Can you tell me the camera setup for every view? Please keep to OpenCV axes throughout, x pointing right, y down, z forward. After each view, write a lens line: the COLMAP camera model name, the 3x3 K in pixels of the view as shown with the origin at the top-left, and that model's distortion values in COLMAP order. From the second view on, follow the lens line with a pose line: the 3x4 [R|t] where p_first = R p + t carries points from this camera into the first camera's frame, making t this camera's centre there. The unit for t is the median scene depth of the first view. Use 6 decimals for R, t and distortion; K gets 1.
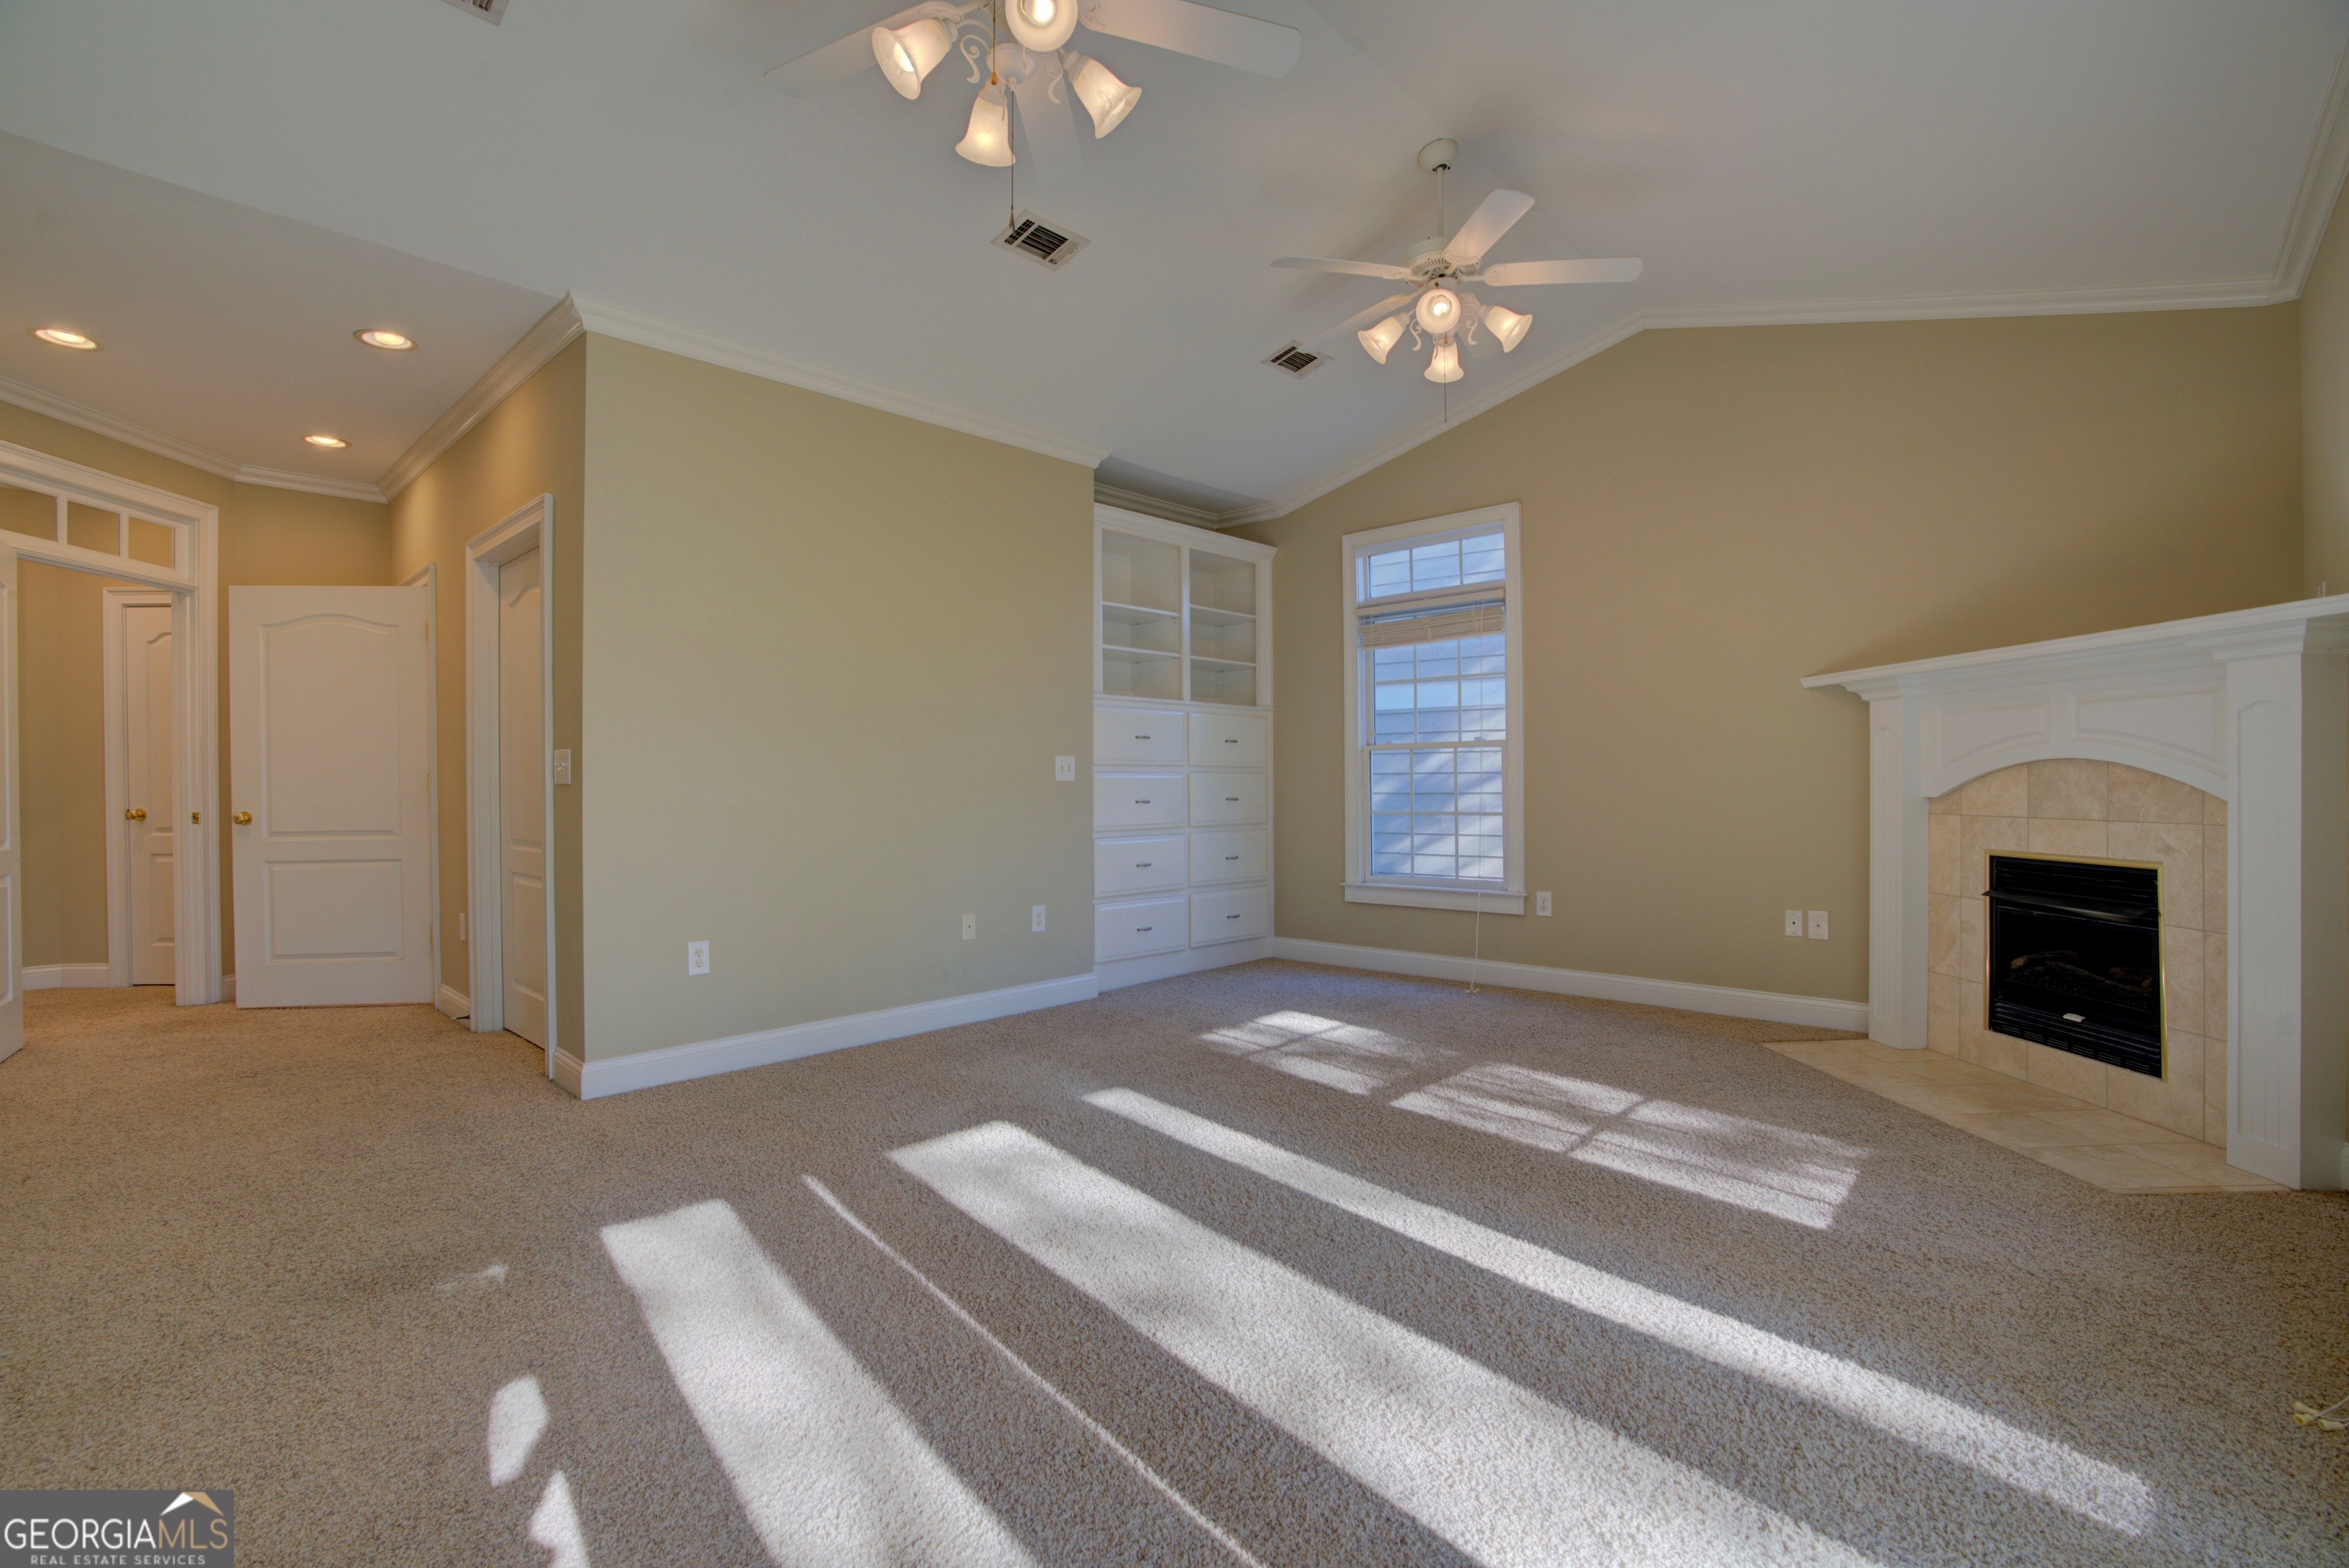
lens RADIAL K [[1077.5, 0, 1174.5], [0, 1077.5, 784.0], [0, 0, 1]] dist [-0.012968, 0.000136]
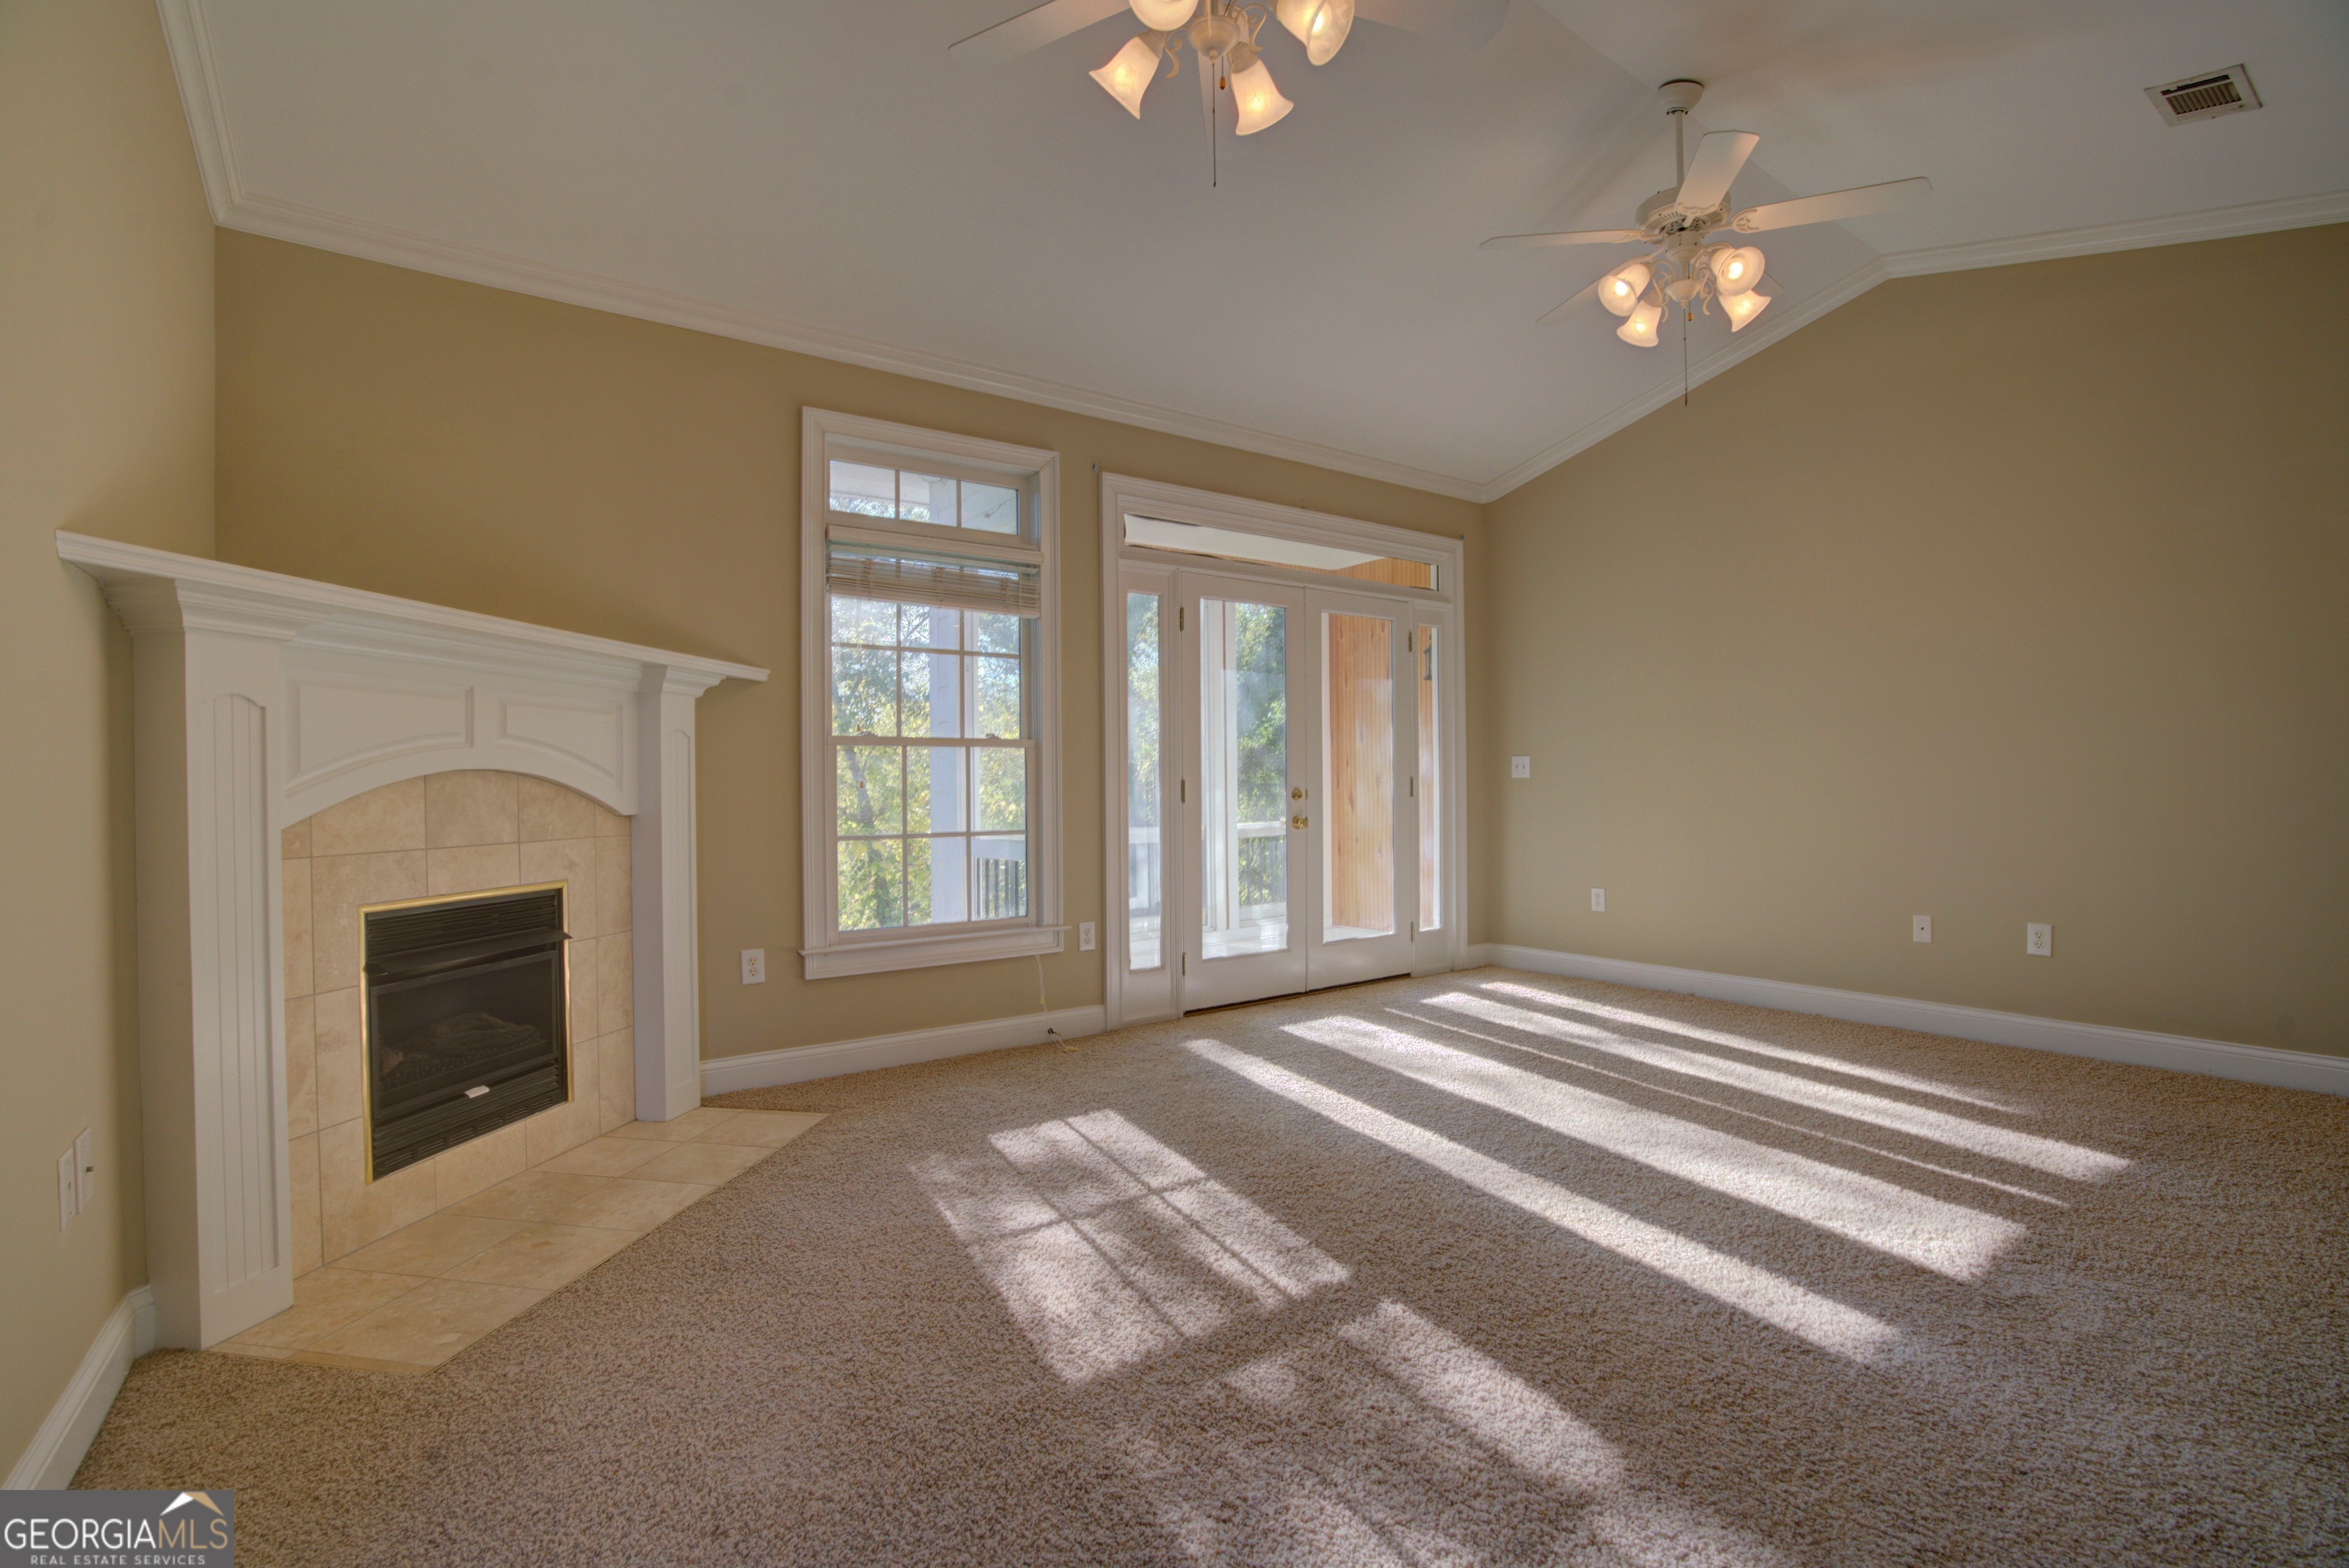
lens RADIAL K [[1073.1, 0, 1171.1], [0, 1073.1, 786.9], [0, 0, 1]] dist [-0.070220, 0.028918]
pose [[-0.978589, 0.015580, 0.205235, 0.154486], [0.016379, 0.999863, 0.002195, -0.003498], [-0.205172, 0.005509, -0.978710, 1.522558]]
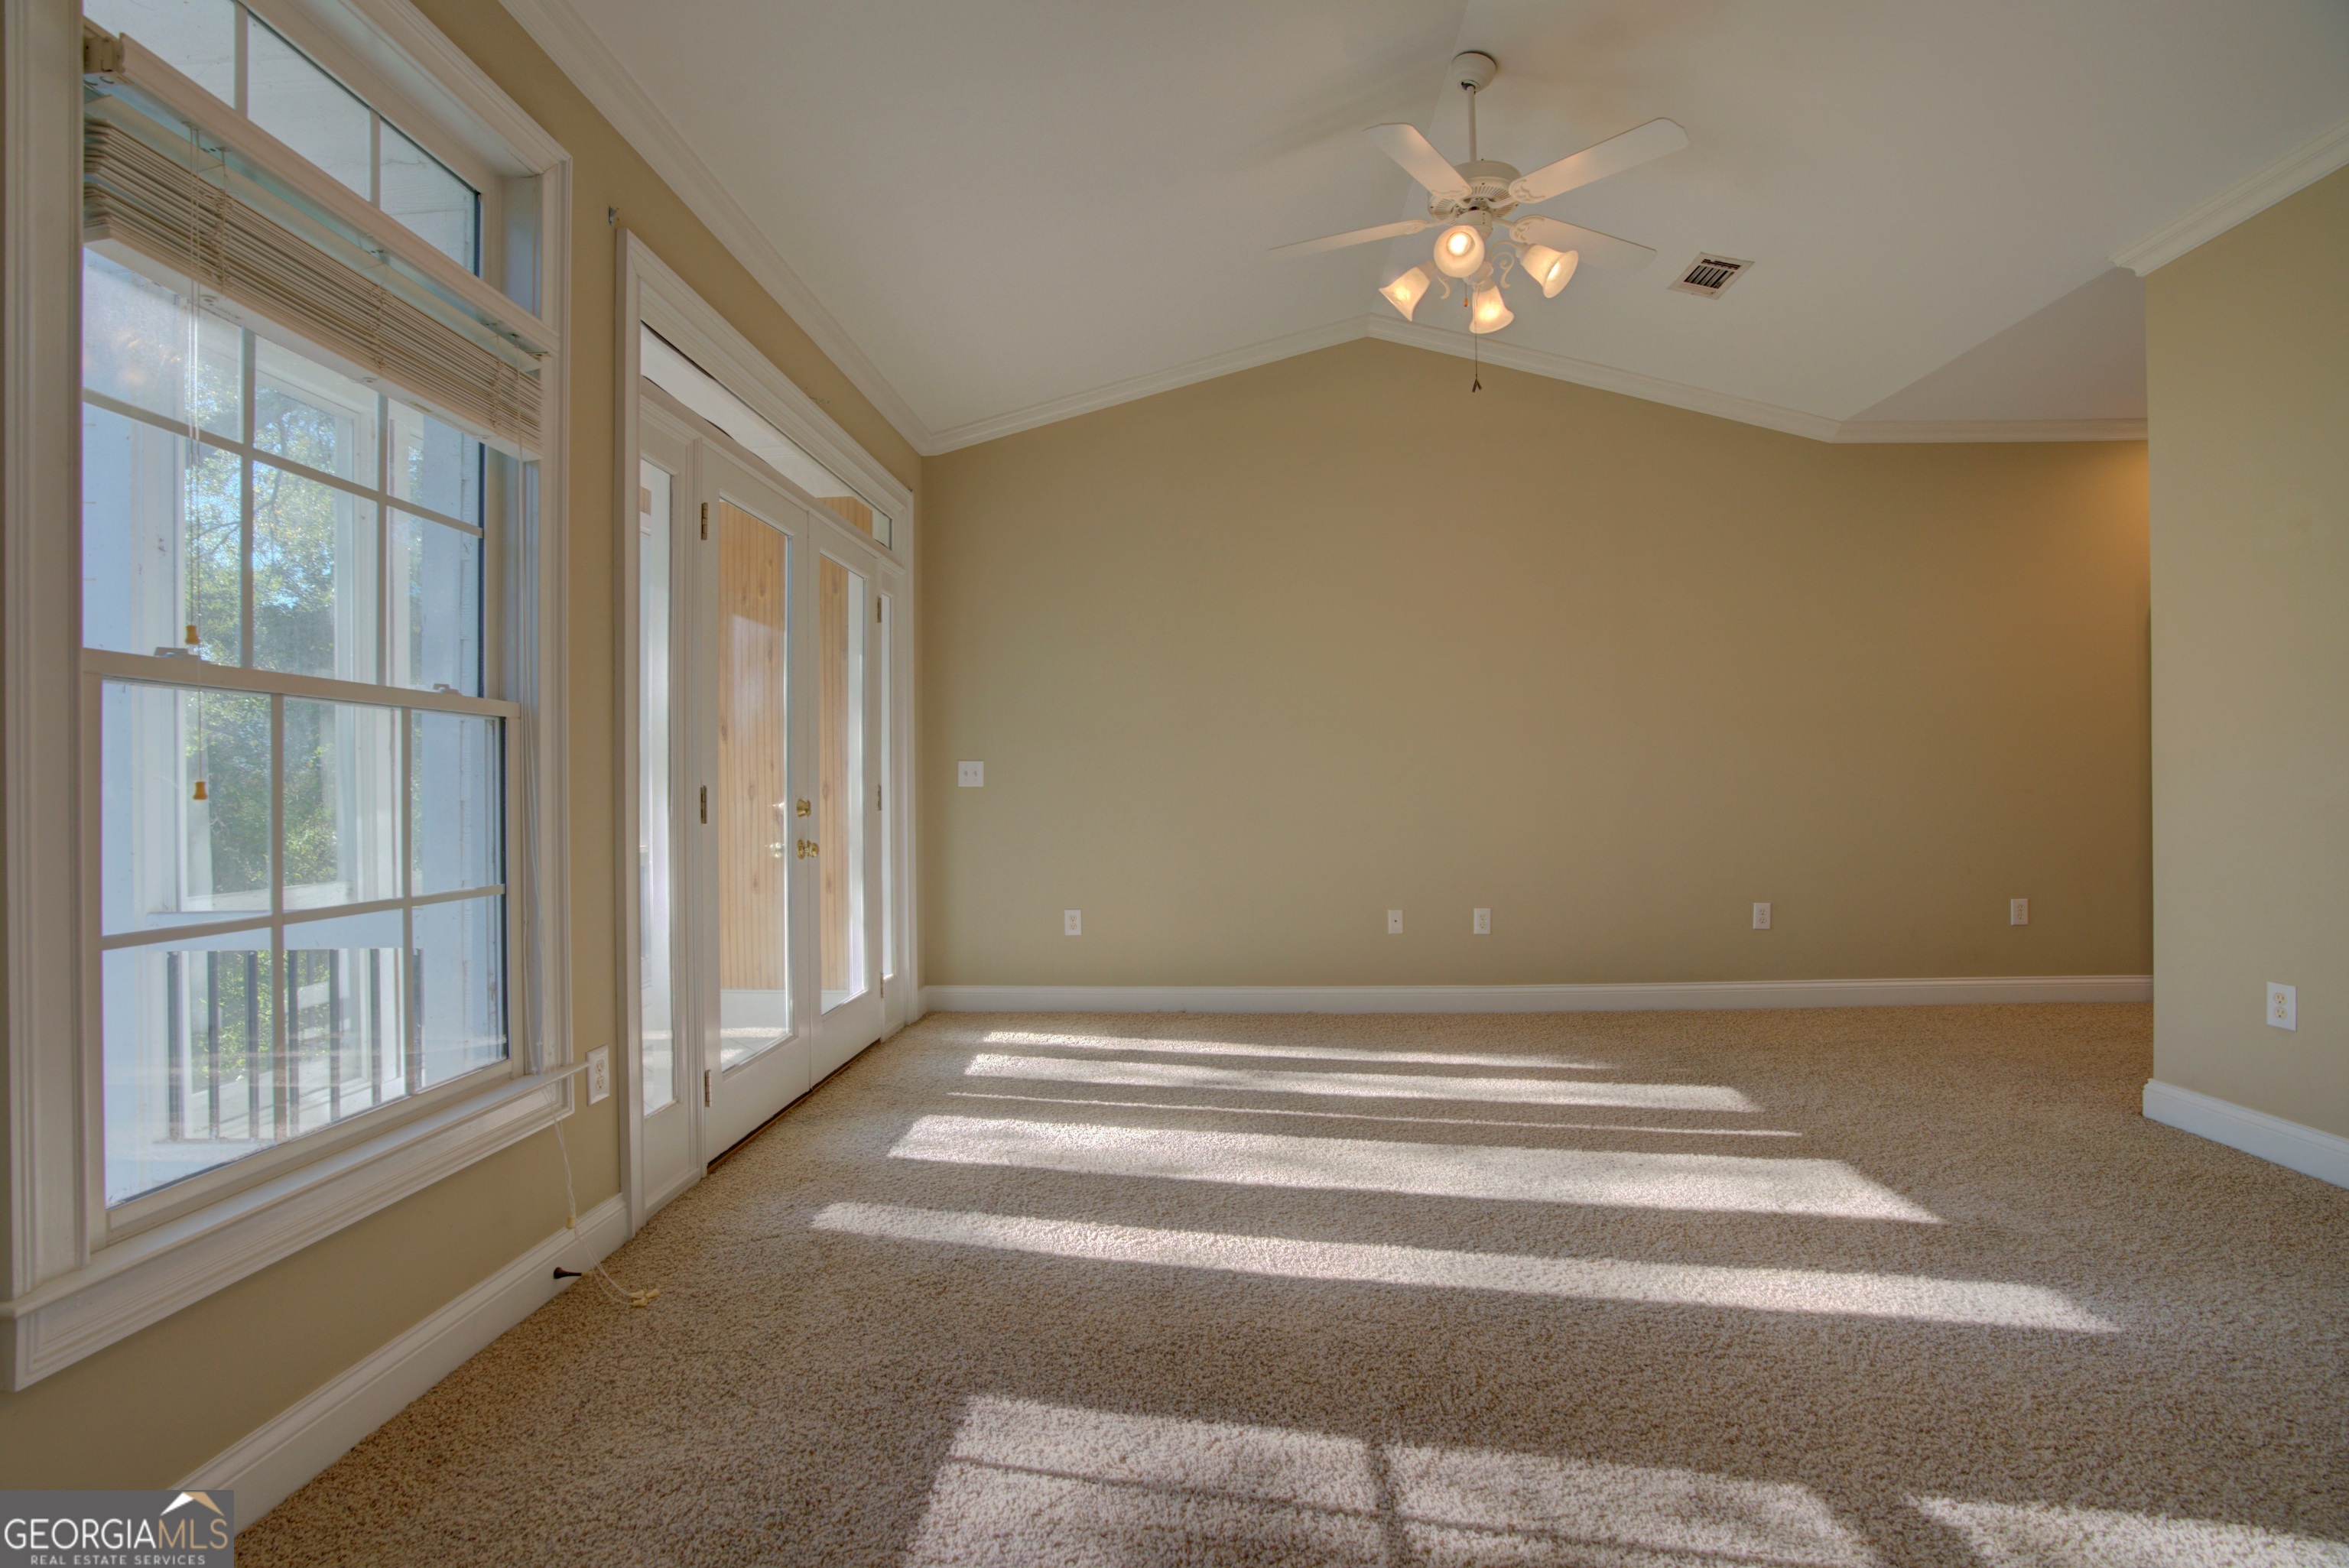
lens RADIAL K [[1073.1, 0, 1171.1], [0, 1073.1, 786.9], [0, 0, 1]] dist [-0.070220, 0.028918]
pose [[-0.770879, 0.014072, -0.636826, 0.623671], [0.015121, 0.999878, 0.003790, -0.006107], [0.636802, -0.006707, -0.770998, 1.078364]]
